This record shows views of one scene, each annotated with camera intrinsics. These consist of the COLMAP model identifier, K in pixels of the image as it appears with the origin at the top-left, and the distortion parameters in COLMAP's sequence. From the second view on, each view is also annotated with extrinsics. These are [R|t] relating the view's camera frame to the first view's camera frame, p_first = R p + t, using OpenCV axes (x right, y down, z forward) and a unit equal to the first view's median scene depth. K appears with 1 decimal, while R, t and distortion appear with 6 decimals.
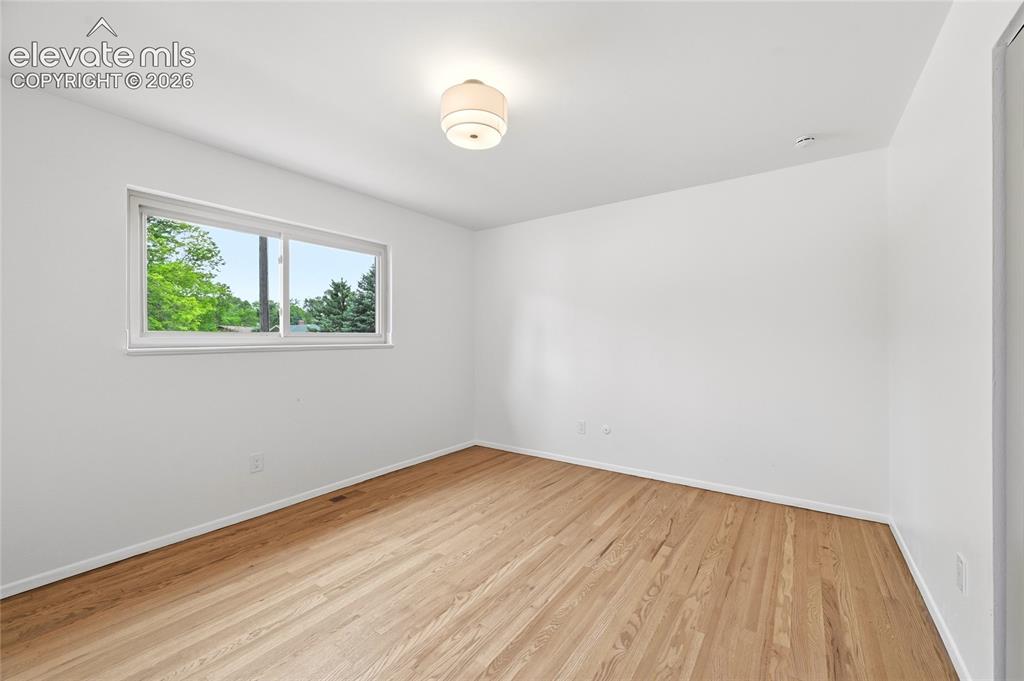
lens RADIAL K [[416.3, 0, 512.0], [0, 416.3, 340.5], [0, 0, 1]] dist [-0.000570, -0.000059]
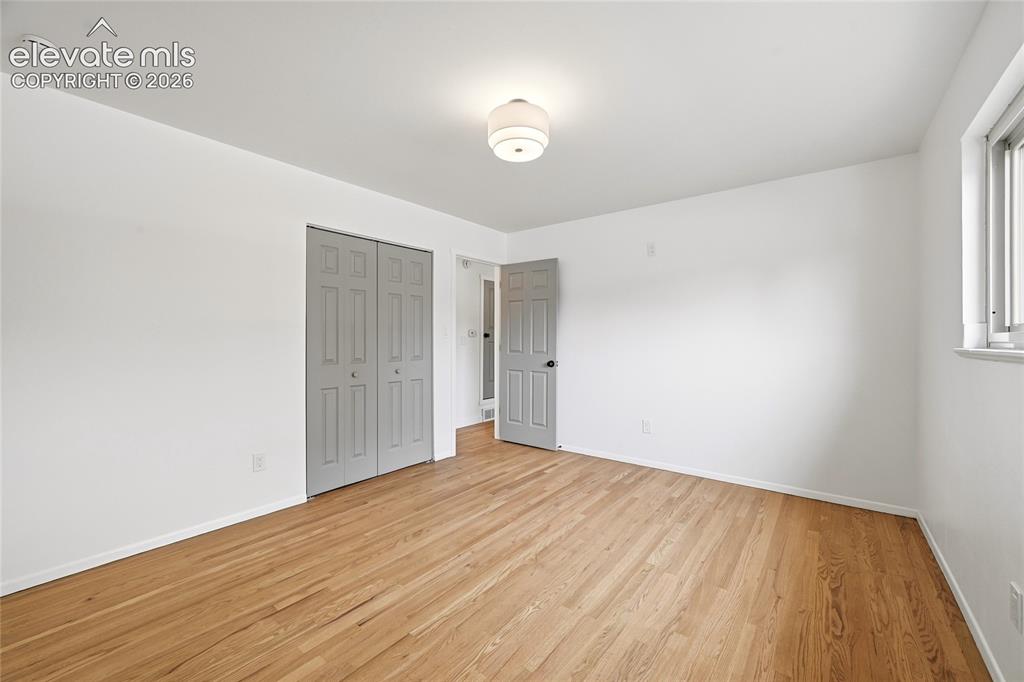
lens RADIAL K [[416.3, 0, 512.0], [0, 416.3, 341.0], [0, 0, 1]] dist [-0.000570, -0.000059]
pose [[-0.999132, 0.004172, 0.041458, -0.116115], [0.004604, 0.999936, 0.010339, -0.006494], [-0.041413, 0.010520, -0.999087, 2.083676]]
